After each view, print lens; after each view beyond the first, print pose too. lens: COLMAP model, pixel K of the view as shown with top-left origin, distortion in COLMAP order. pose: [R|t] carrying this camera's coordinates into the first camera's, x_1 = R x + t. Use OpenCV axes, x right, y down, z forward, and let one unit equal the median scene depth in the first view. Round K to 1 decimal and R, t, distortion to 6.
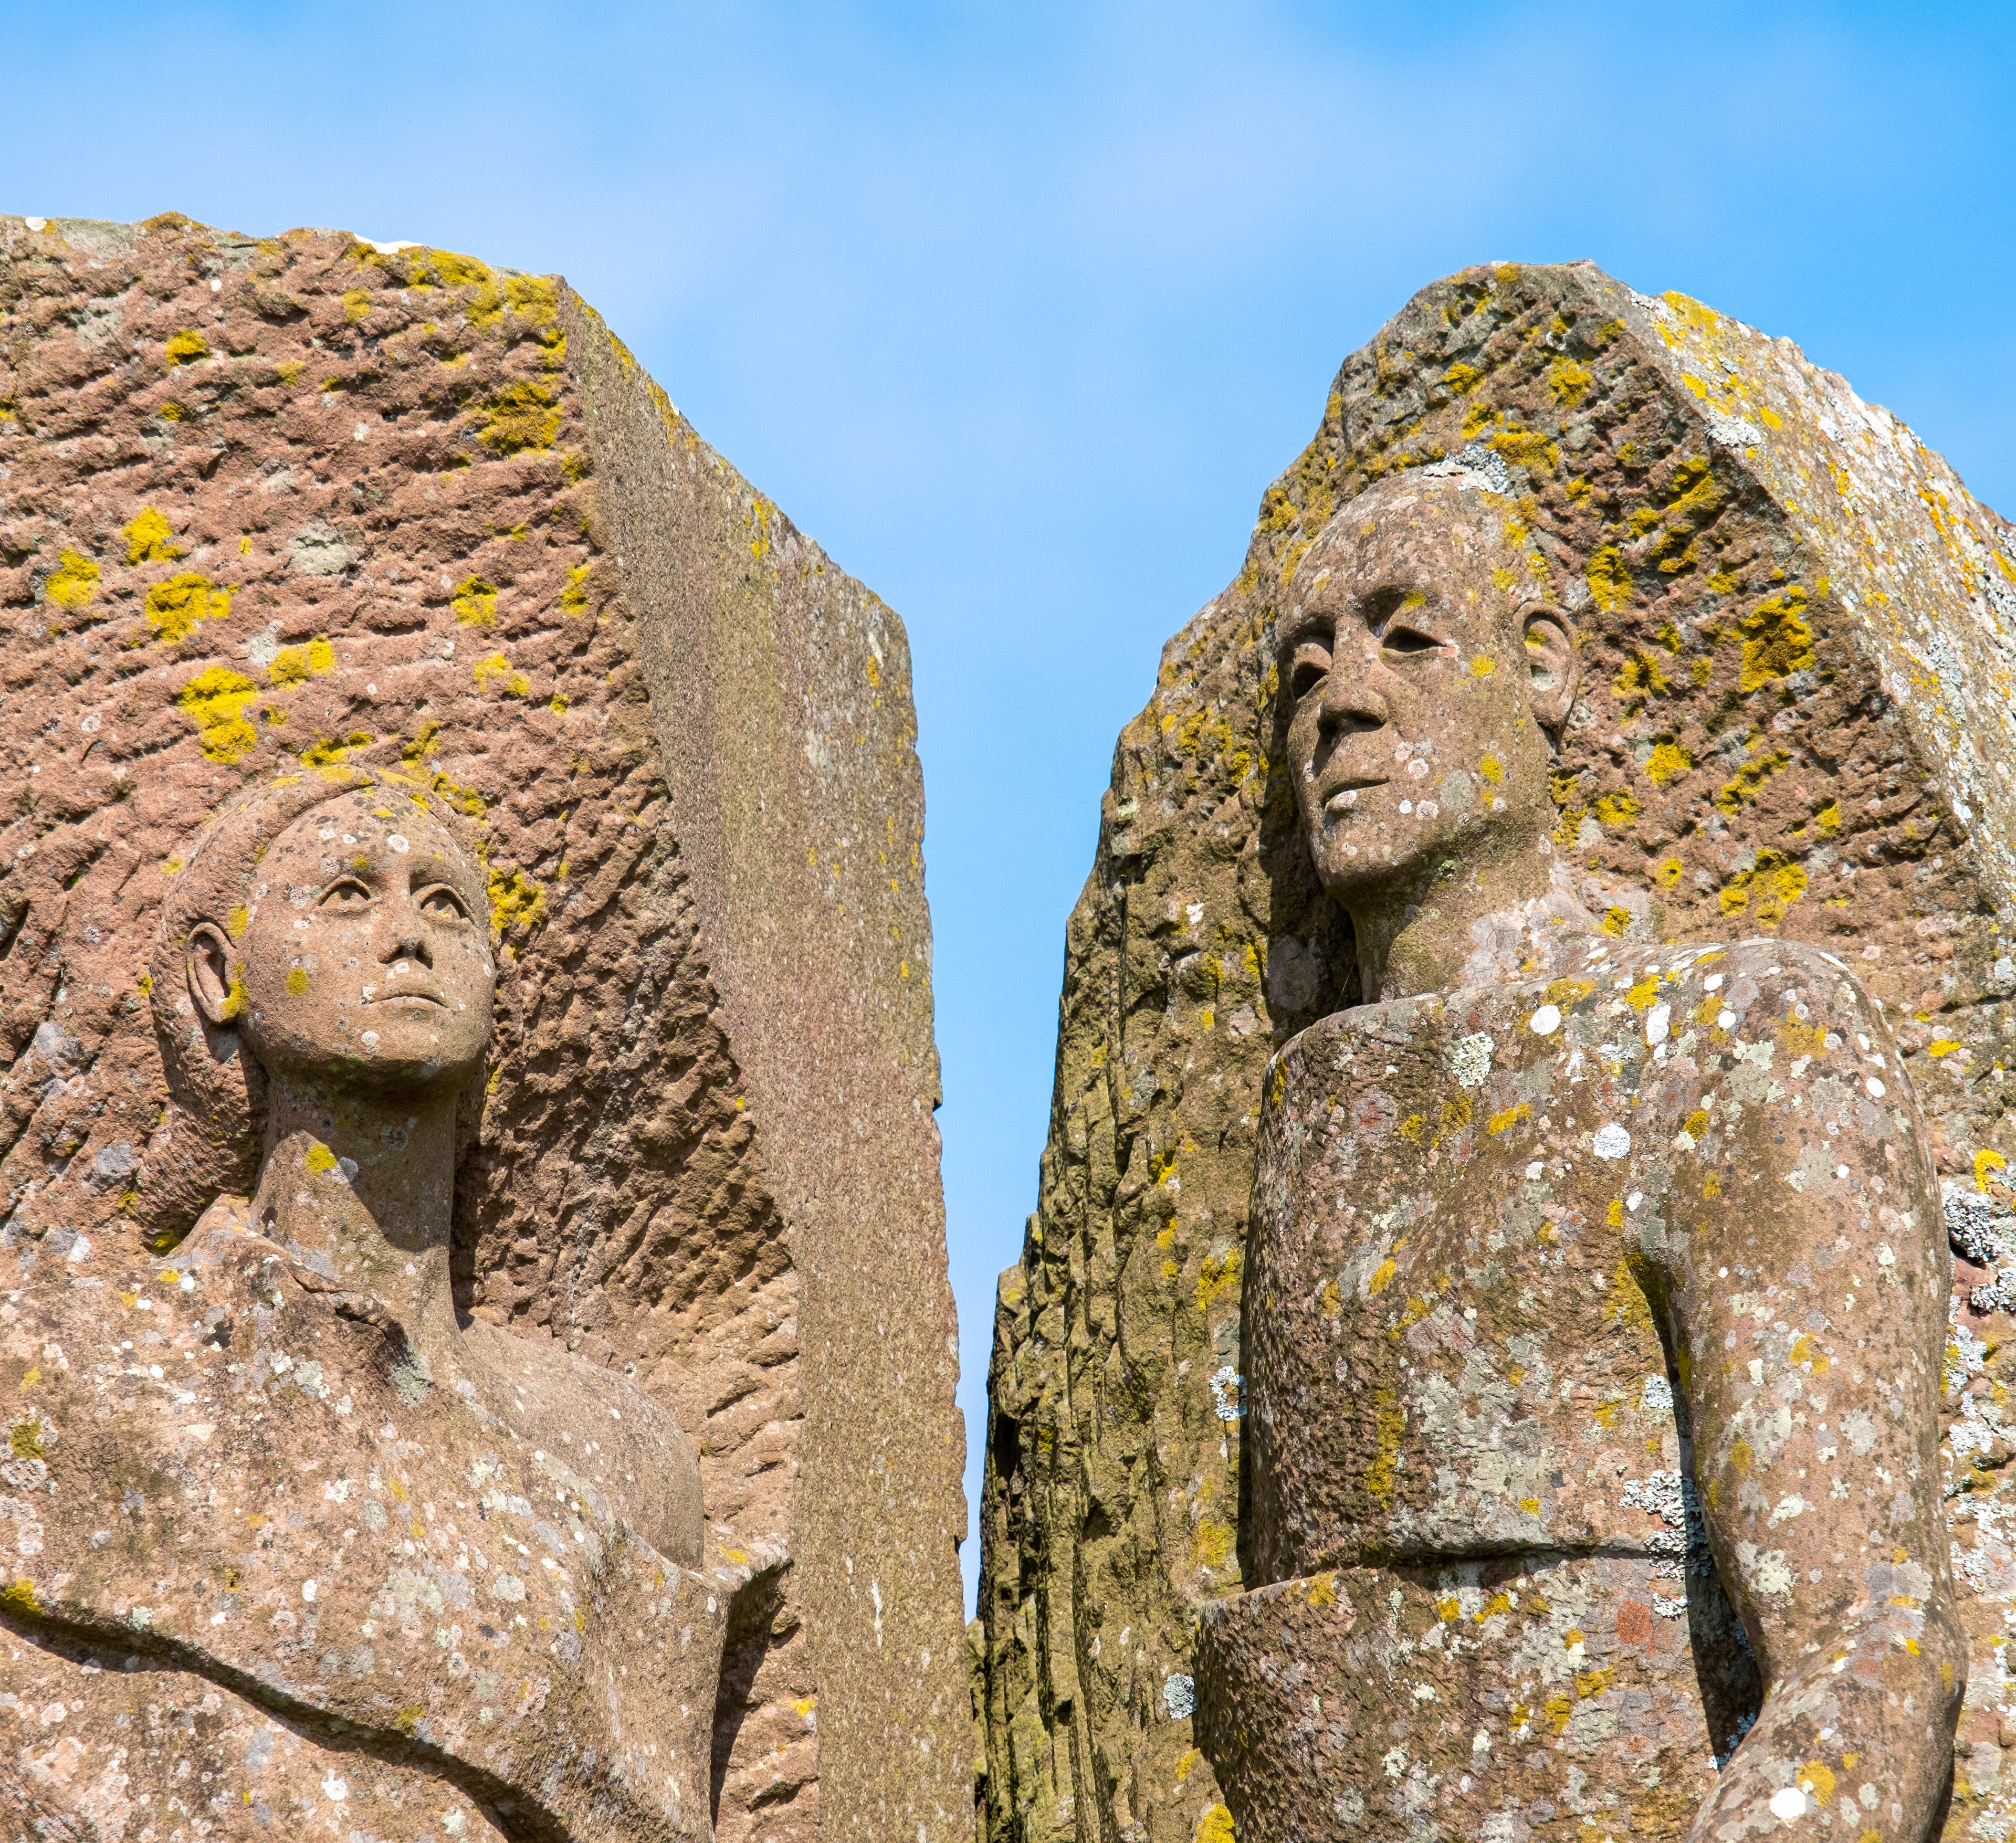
lens RADIAL K [[7596.1, 0, 894.2], [0, 7596.1, 918.5], [0, 0, 1]] dist [0.250193, -7.221941]
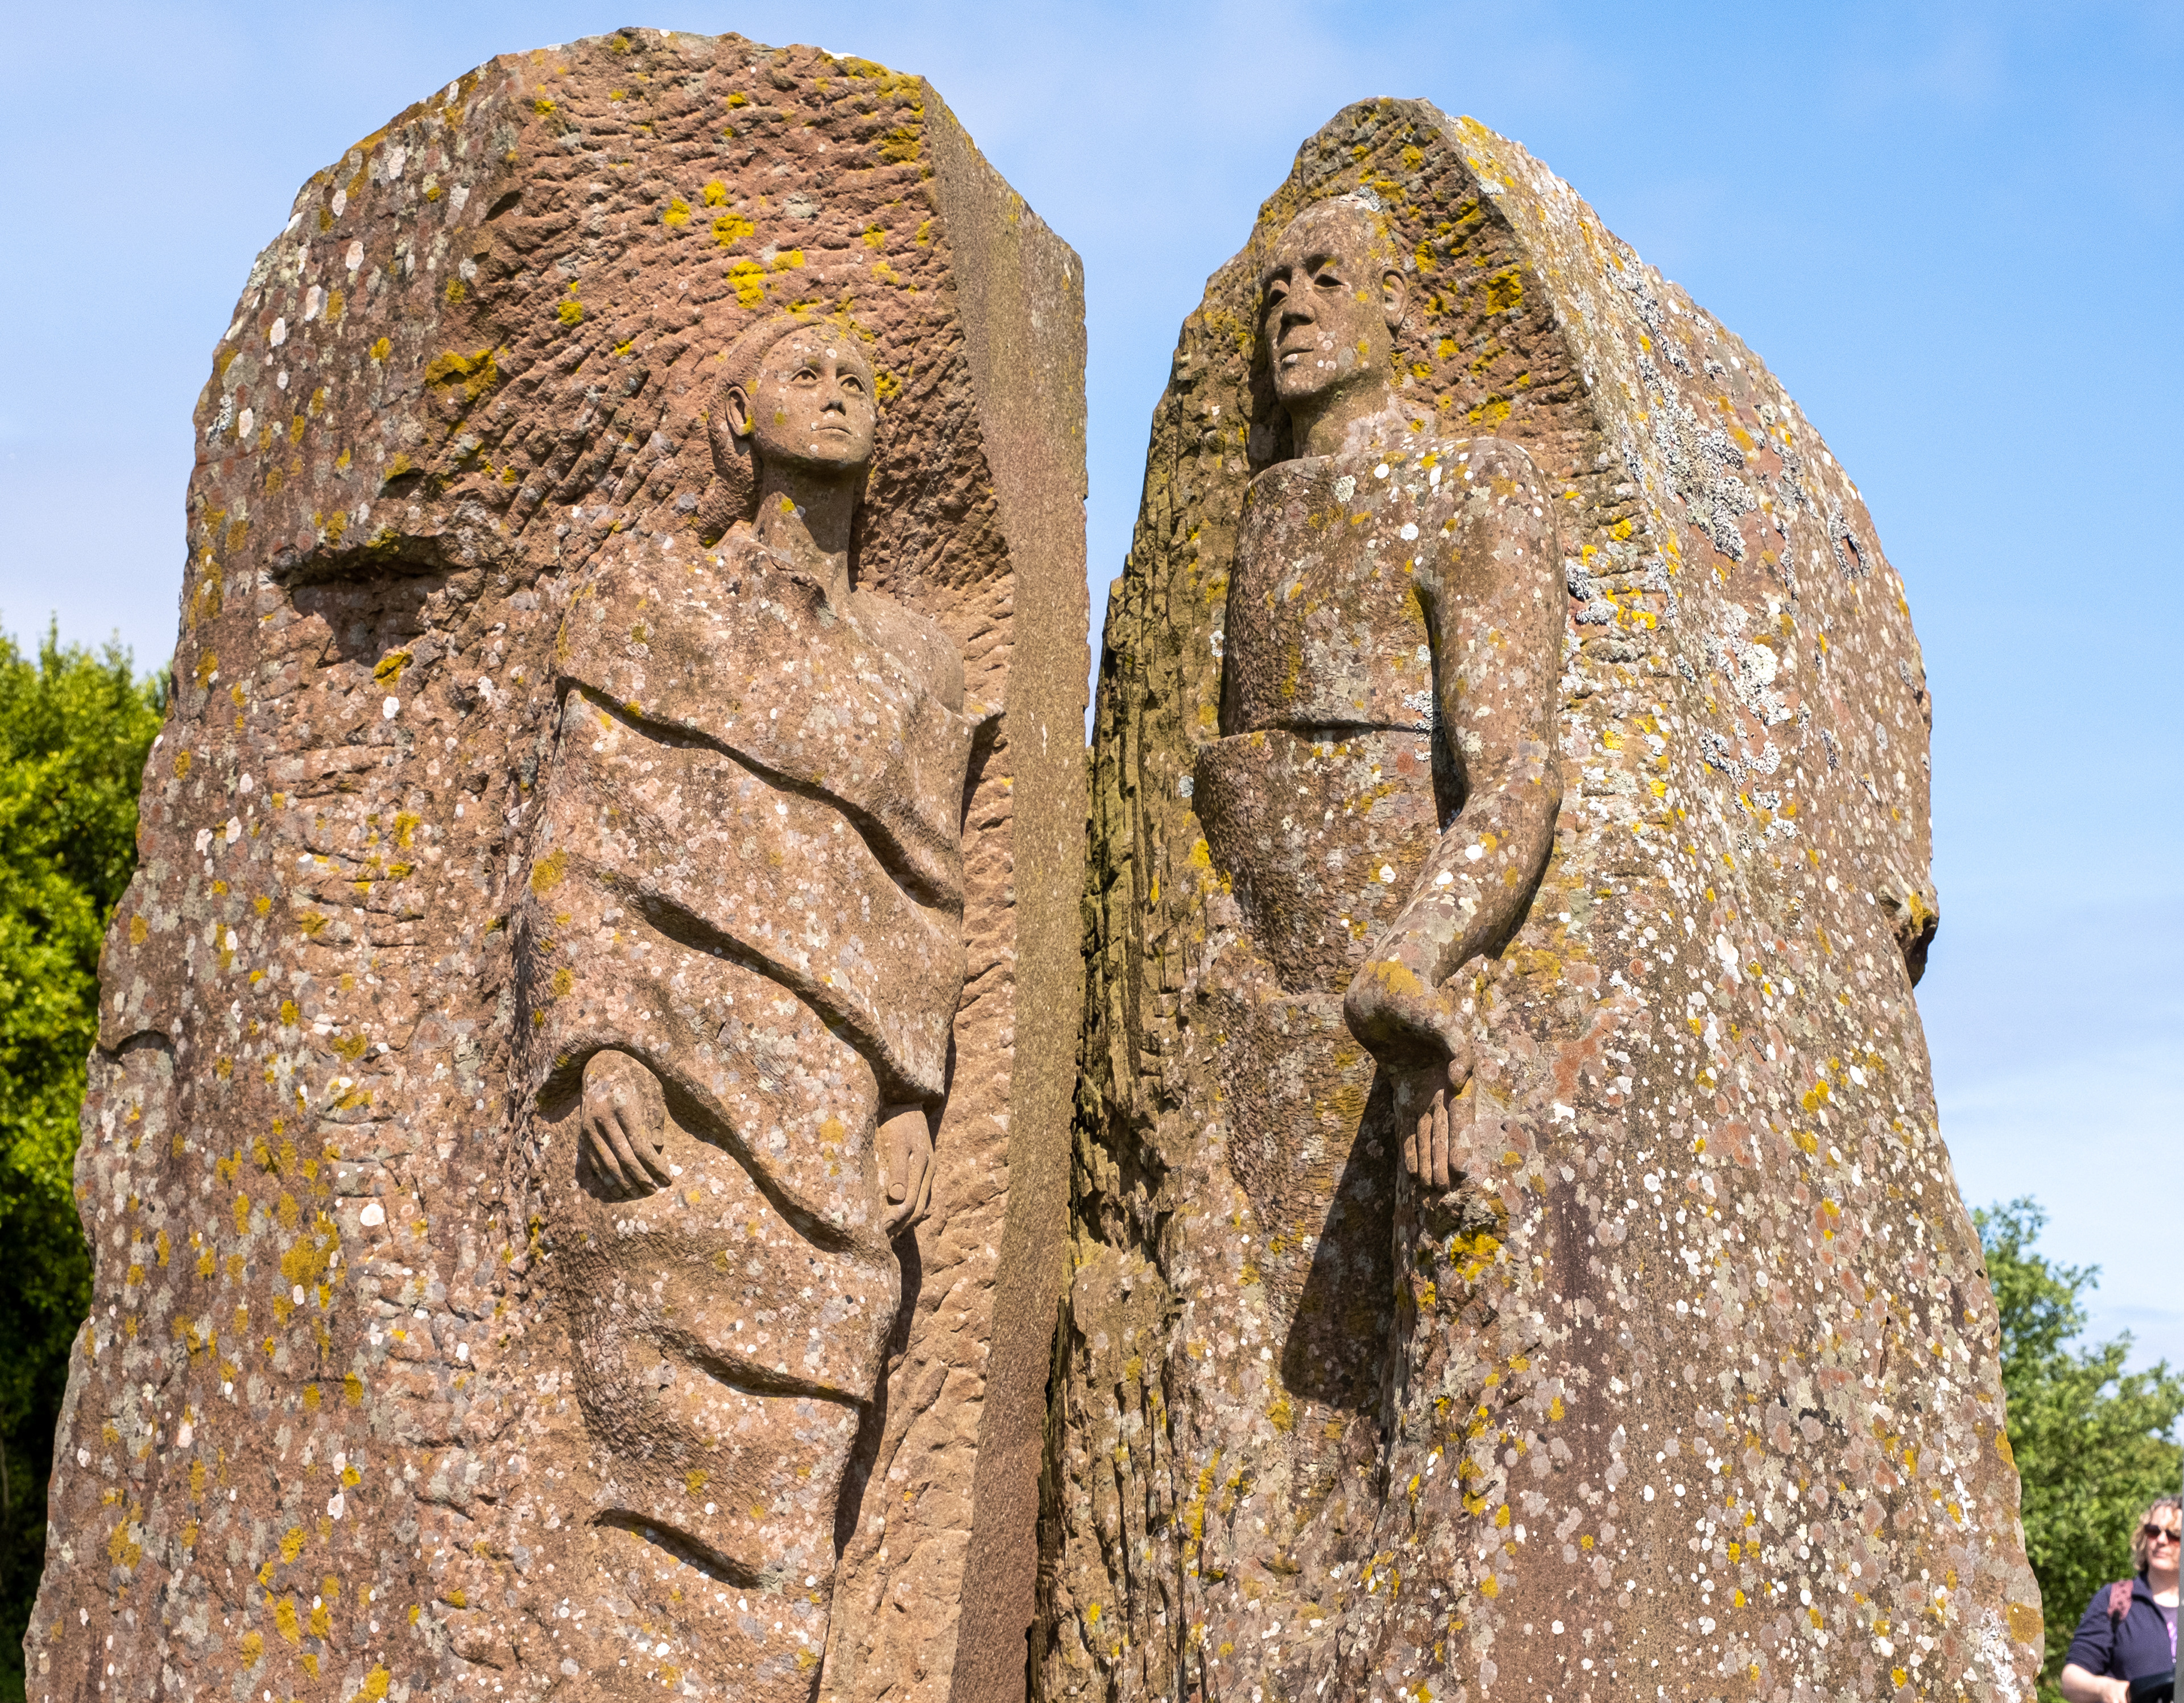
lens RADIAL K [[4496.7, 0, 1092.0], [0, 4496.7, 851.5], [0, 0, 1]] dist [0.147145, 0.089861]
pose [[0.998672, 0.051526, 0.000187, 0.011978], [-0.051177, 0.991471, 0.119862, -0.026653], [0.005990, -0.119712, 0.992791, -0.227472]]
